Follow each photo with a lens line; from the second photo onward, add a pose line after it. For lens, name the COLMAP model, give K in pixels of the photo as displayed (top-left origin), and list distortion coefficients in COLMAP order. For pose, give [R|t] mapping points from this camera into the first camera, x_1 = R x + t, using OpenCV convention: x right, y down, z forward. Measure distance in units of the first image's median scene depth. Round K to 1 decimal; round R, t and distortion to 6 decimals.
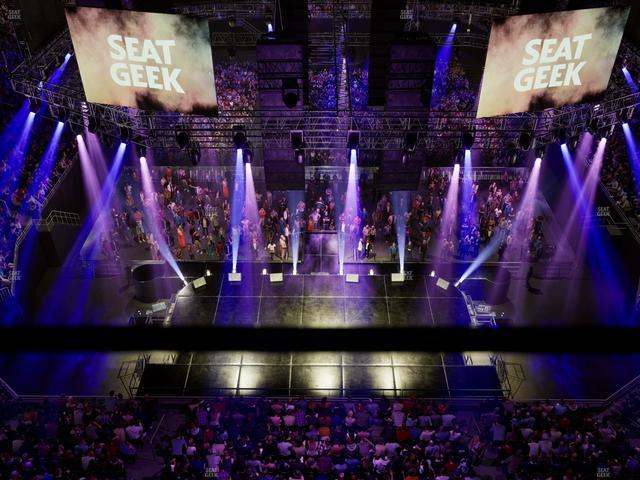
lens RADIAL K [[600.0, 0, 321.9], [0, 600.0, 241.6], [0, 0, 1]] dist [0.001256, 0.000000]
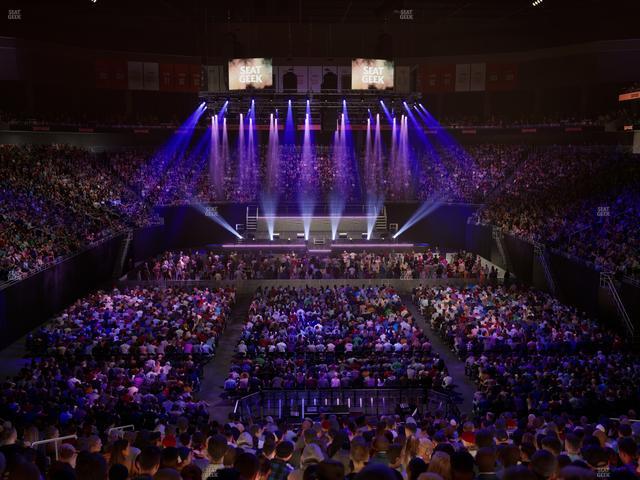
lens RADIAL K [[600.0, 0, 320.0], [0, 600.0, 240.0], [0, 0, 1]] dist [0.001256, 0.000000]
pose [[0.999348, -0.005014, 0.035755, -0.036075], [0.021341, 0.880826, -0.472958, 2.105557], [-0.029122, 0.473413, 0.880359, -1.513720]]
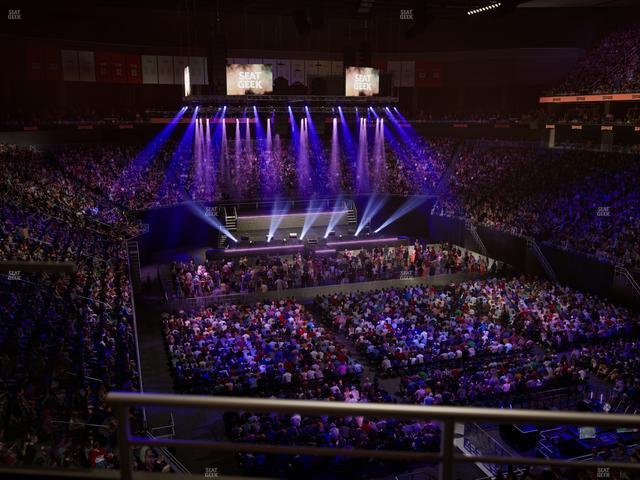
lens RADIAL K [[600.0, 0, 320.4], [0, 600.0, 240.1], [0, 0, 1]] dist [0.001256, 0.000000]
pose [[0.945204, -0.066122, 0.319715, -1.057344], [0.195105, 0.899578, -0.390760, 1.895513], [-0.261771, 0.431726, 0.863185, -1.608135]]
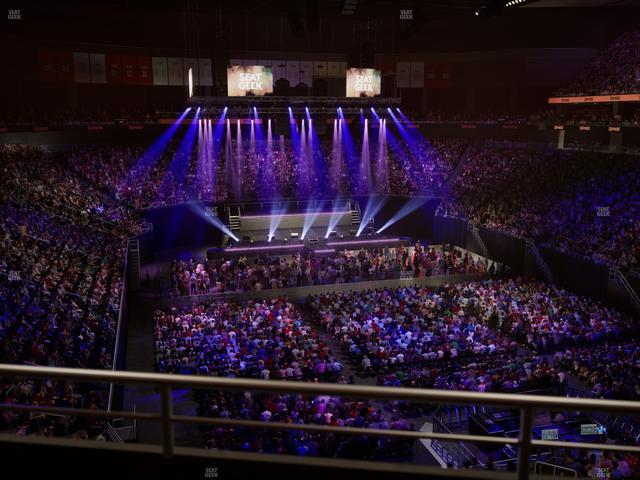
lens RADIAL K [[600.0, 0, 320.3], [0, 600.0, 240.6], [0, 0, 1]] dist [0.001256, 0.000000]
pose [[0.958396, -0.057619, 0.279566, -0.921569], [0.170524, 0.901007, -0.398883, 1.936933], [-0.228907, 0.429960, 0.873347, -1.665116]]
